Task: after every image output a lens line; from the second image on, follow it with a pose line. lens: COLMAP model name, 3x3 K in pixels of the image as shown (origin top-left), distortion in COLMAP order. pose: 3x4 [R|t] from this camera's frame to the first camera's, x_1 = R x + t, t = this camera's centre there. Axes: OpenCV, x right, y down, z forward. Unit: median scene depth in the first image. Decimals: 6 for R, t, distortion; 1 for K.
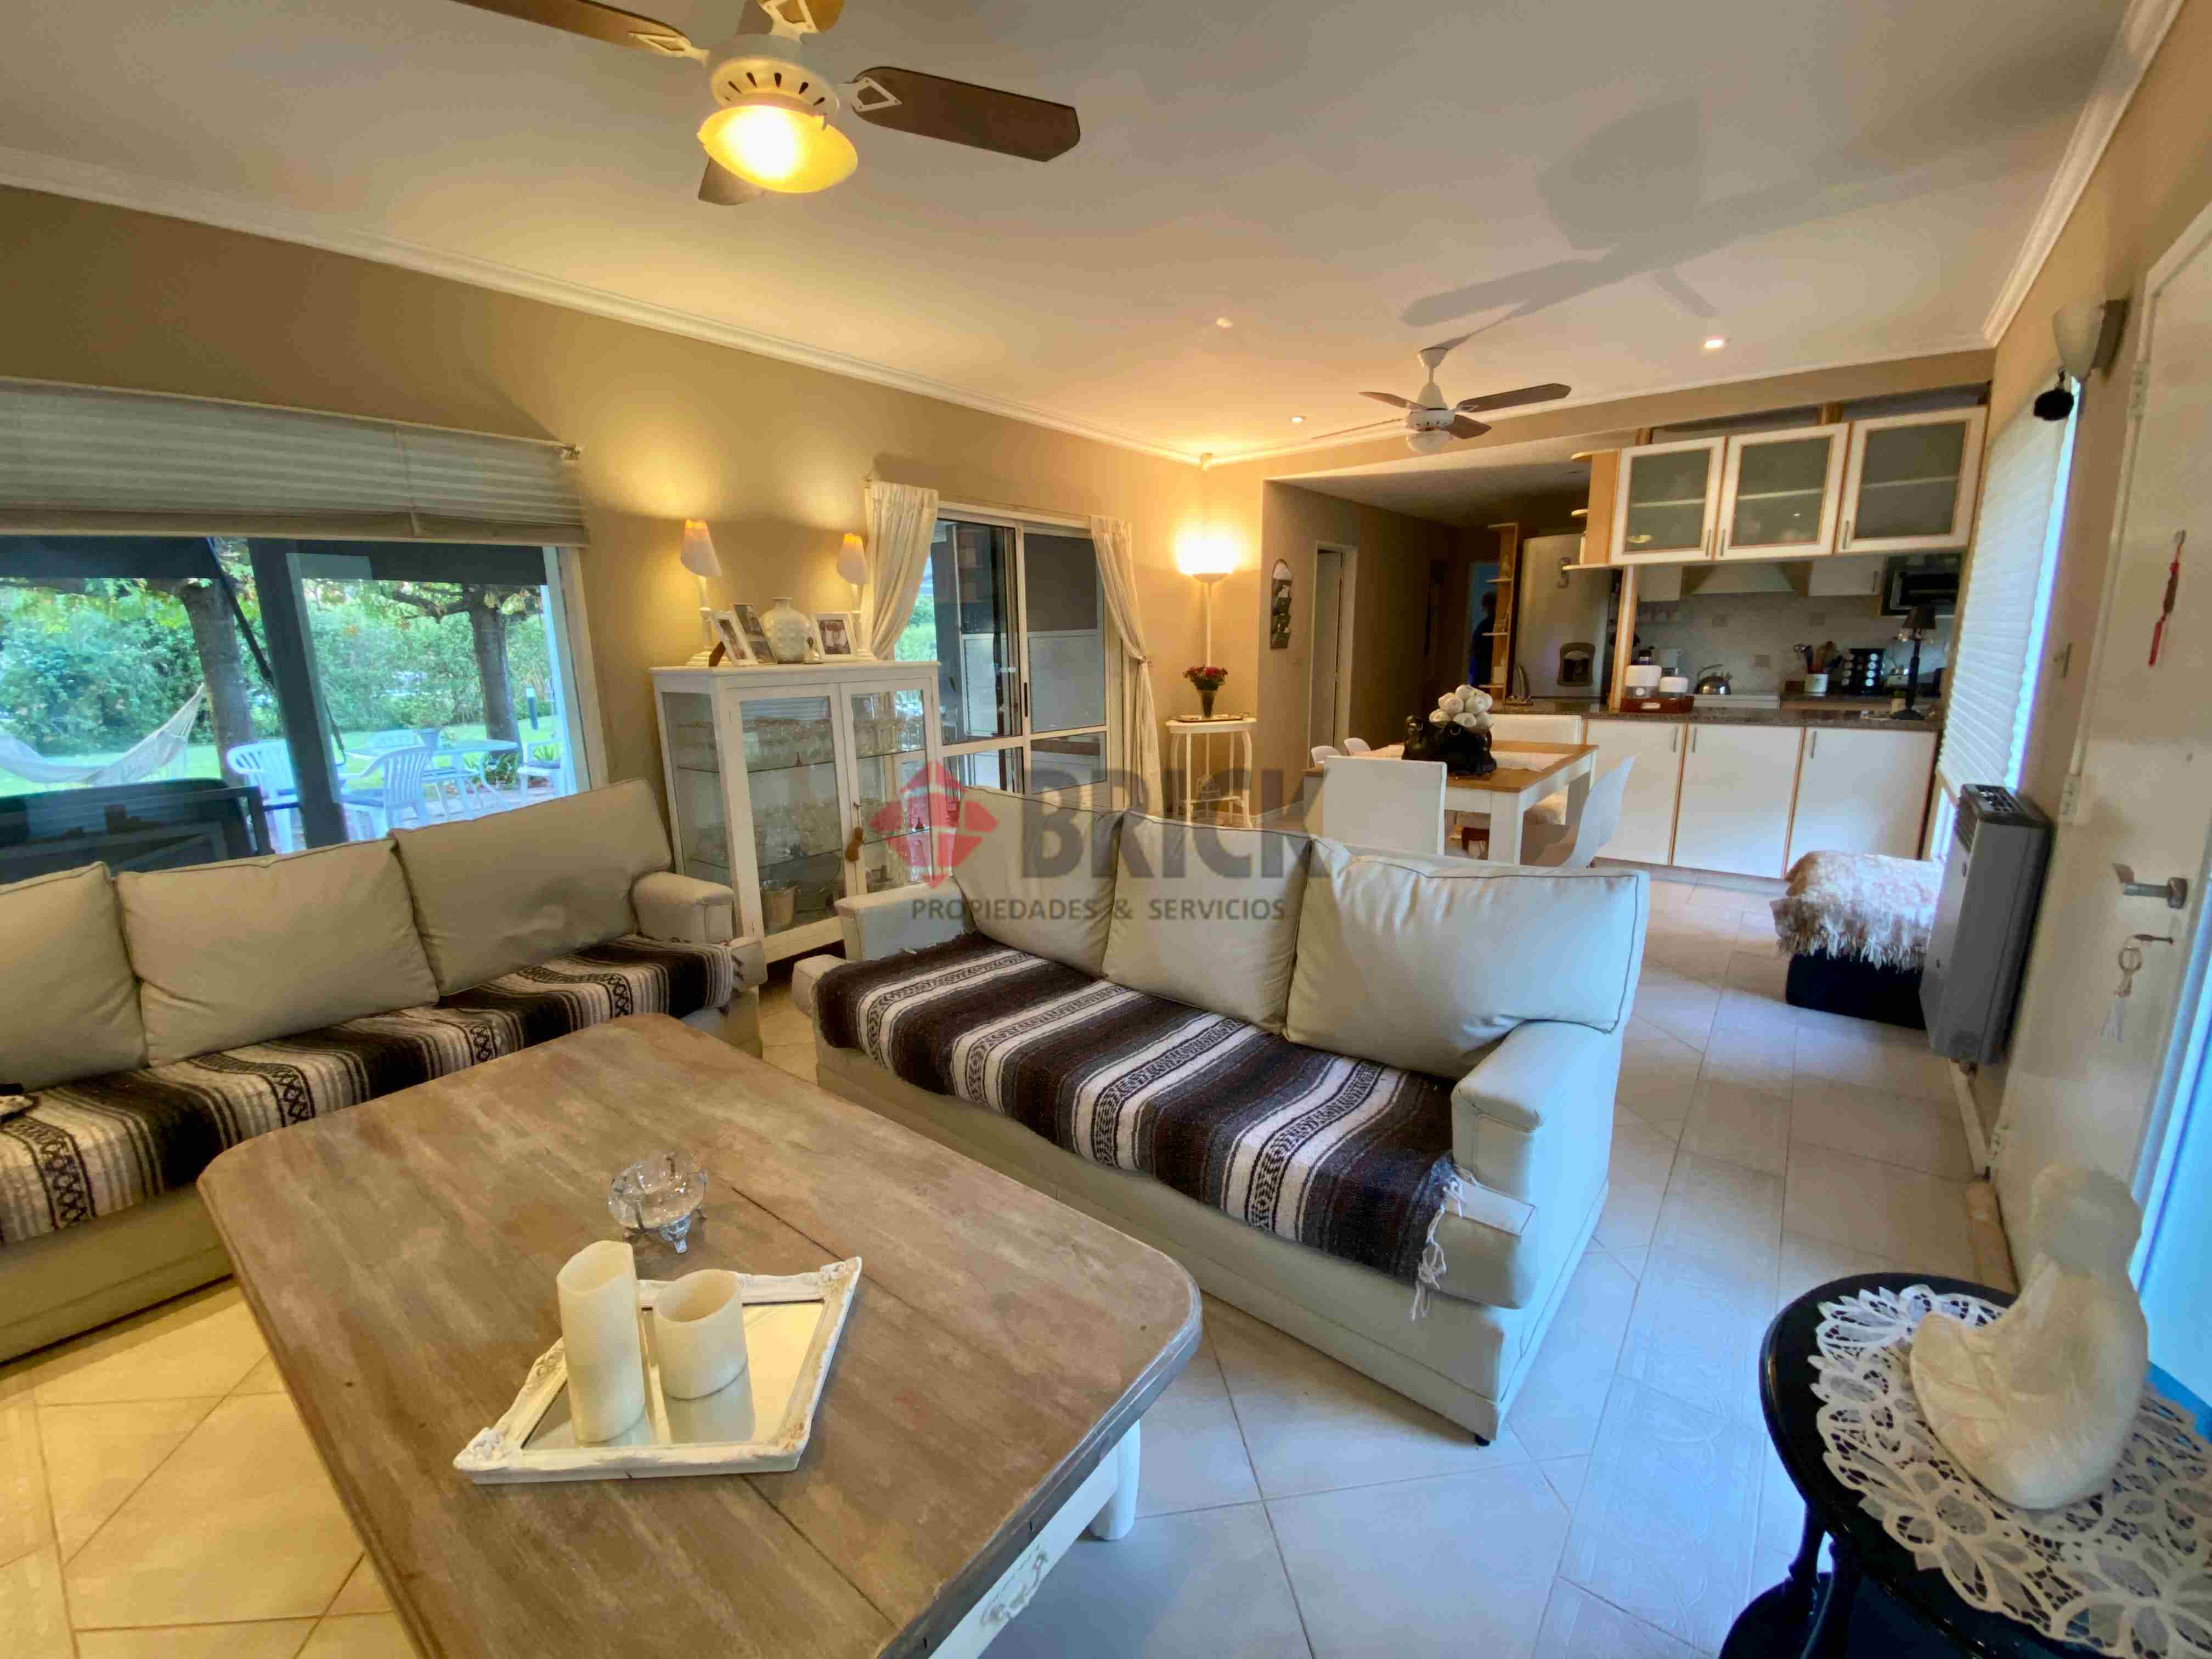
lens RADIAL K [[886.6, 0, 1107.7], [0, 886.6, 829.3], [0, 0, 1]] dist [0.007242, -0.014714]
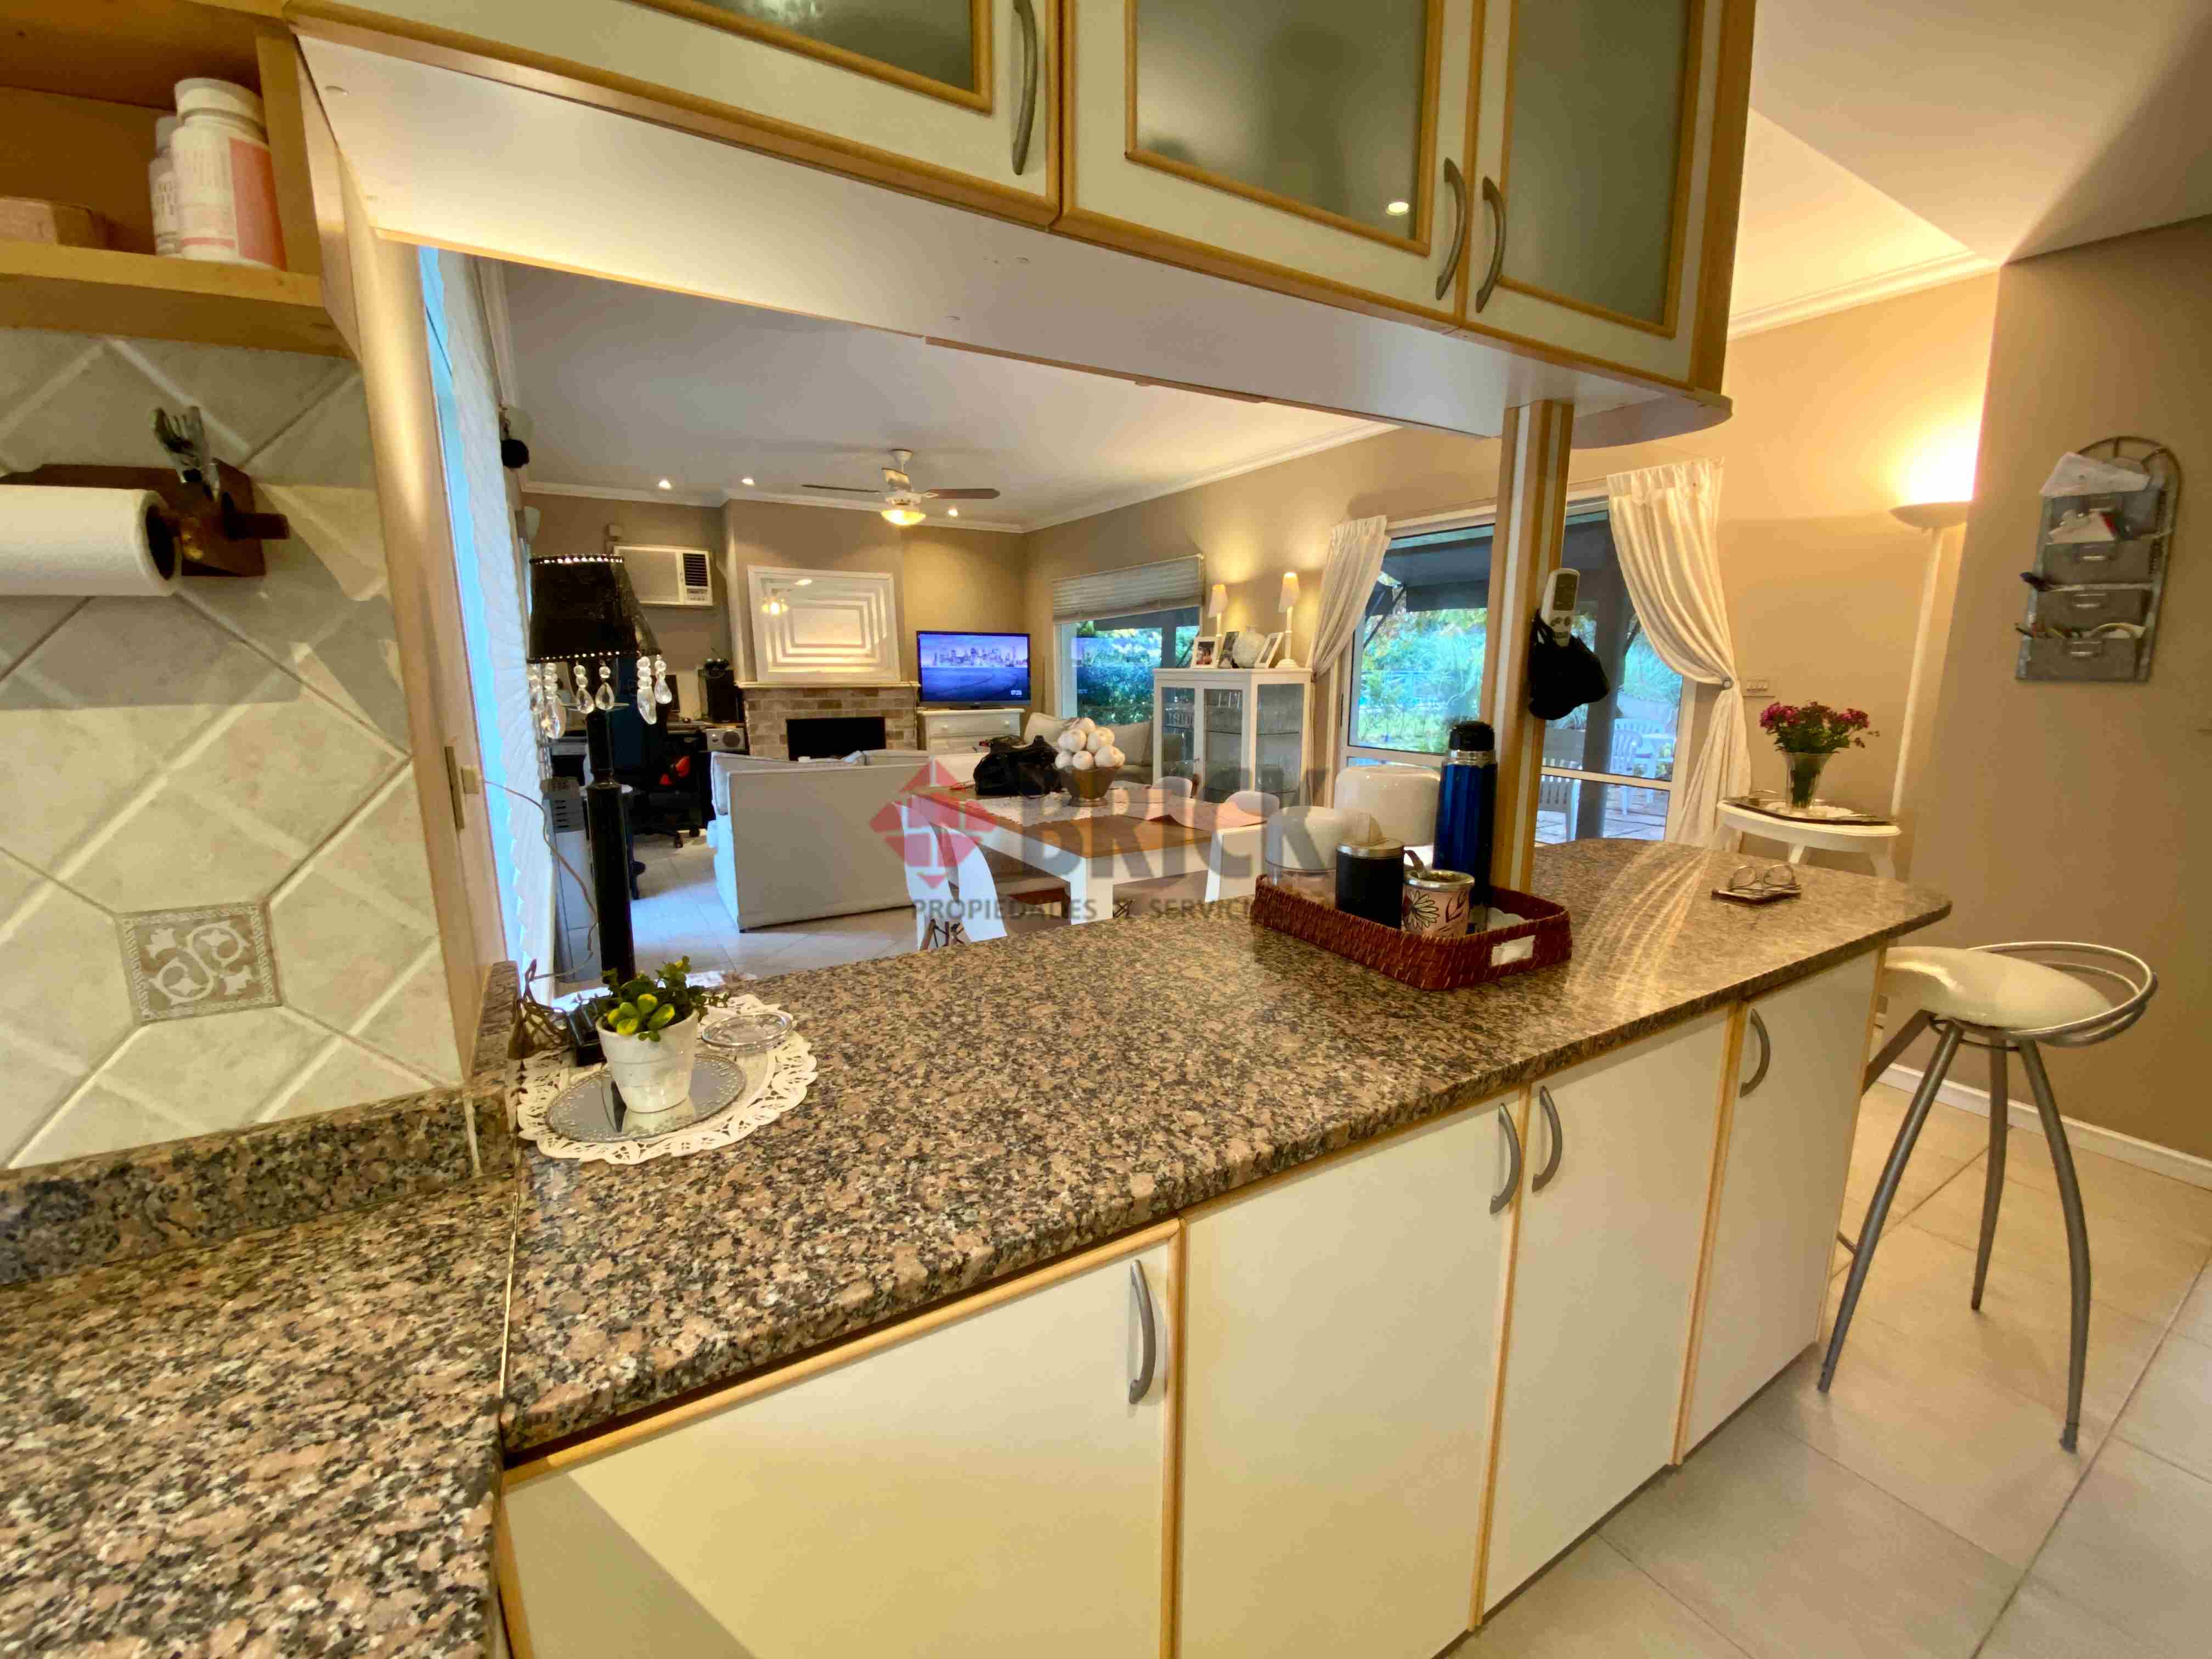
lens RADIAL K [[886.6, 0, 1121.9], [0, 886.6, 832.2], [0, 0, 1]] dist [0.007242, -0.014714]
pose [[-0.349624, 0.191762, -0.917055, 1.844668], [-0.190289, 0.943893, 0.269921, -0.458822], [0.917362, 0.268876, -0.293517, 2.092946]]
